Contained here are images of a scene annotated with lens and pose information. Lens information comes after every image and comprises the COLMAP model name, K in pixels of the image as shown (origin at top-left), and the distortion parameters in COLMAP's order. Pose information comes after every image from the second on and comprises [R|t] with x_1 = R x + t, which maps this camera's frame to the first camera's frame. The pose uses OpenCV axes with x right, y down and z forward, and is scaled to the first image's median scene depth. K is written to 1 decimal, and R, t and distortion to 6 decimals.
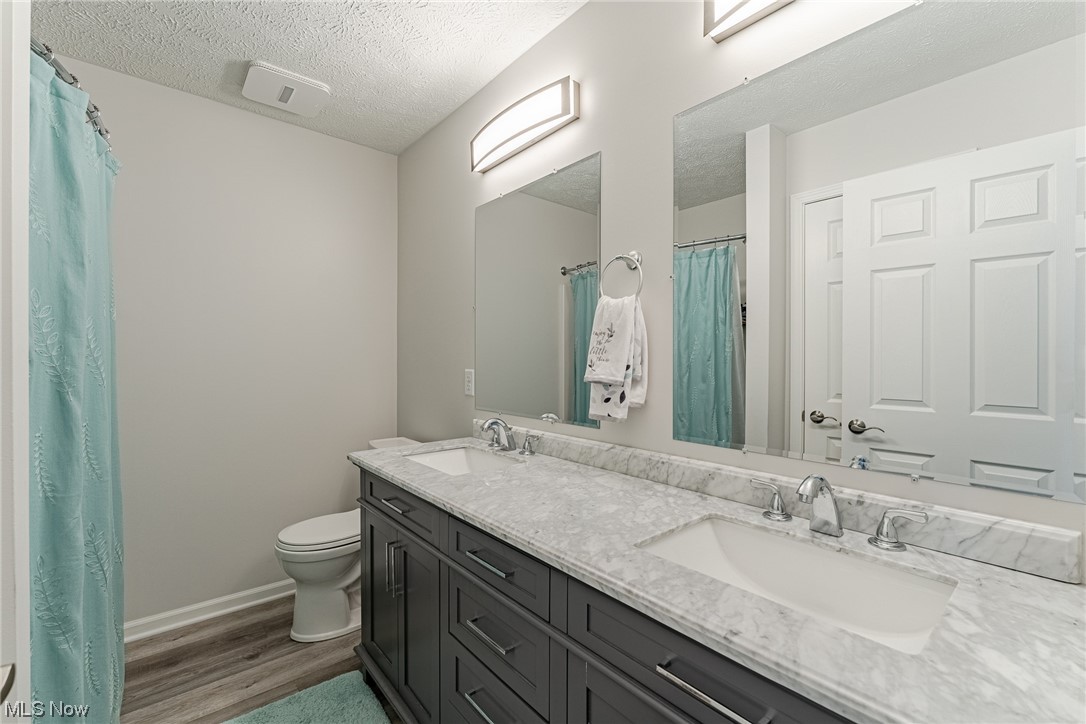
lens RADIAL K [[464.5, 0, 543.0], [0, 464.5, 362.0], [0, 0, 1]] dist [0.000583, 0.000064]
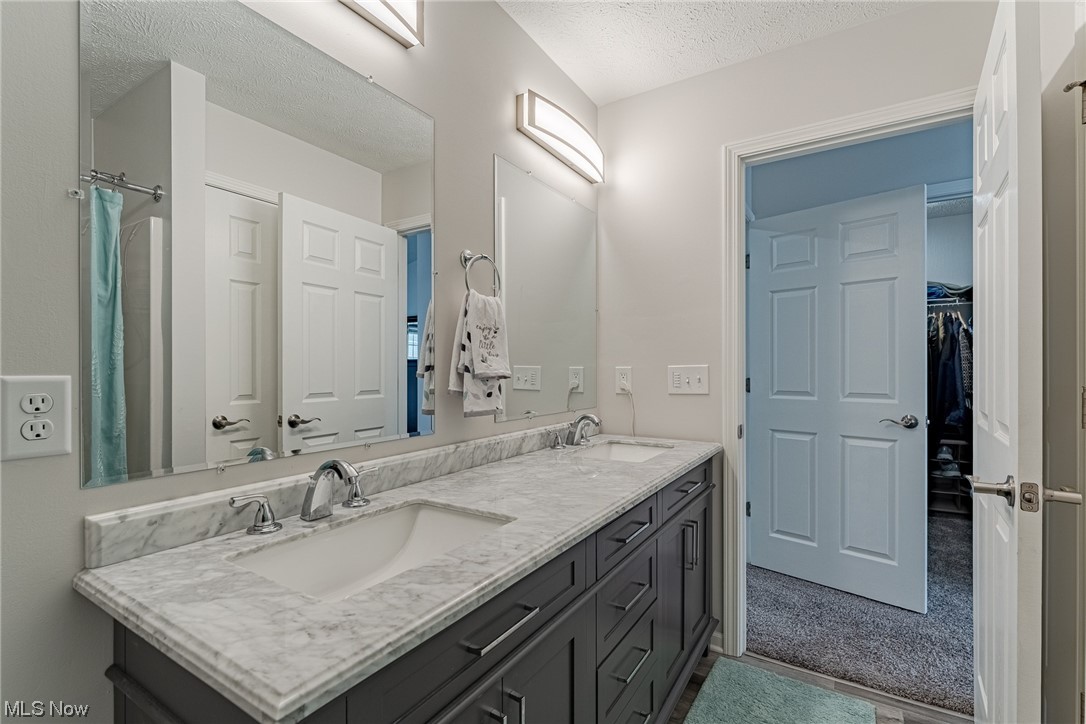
lens RADIAL K [[467.1, 0, 548.2], [0, 467.1, 364.5], [0, 0, 1]] dist [-0.002097, -0.000187]
pose [[-0.287784, 0.003358, 0.957690, -0.875392], [0.009235, 0.999957, -0.000731, 0.017956], [-0.957651, 0.008634, -0.287802, 1.162809]]
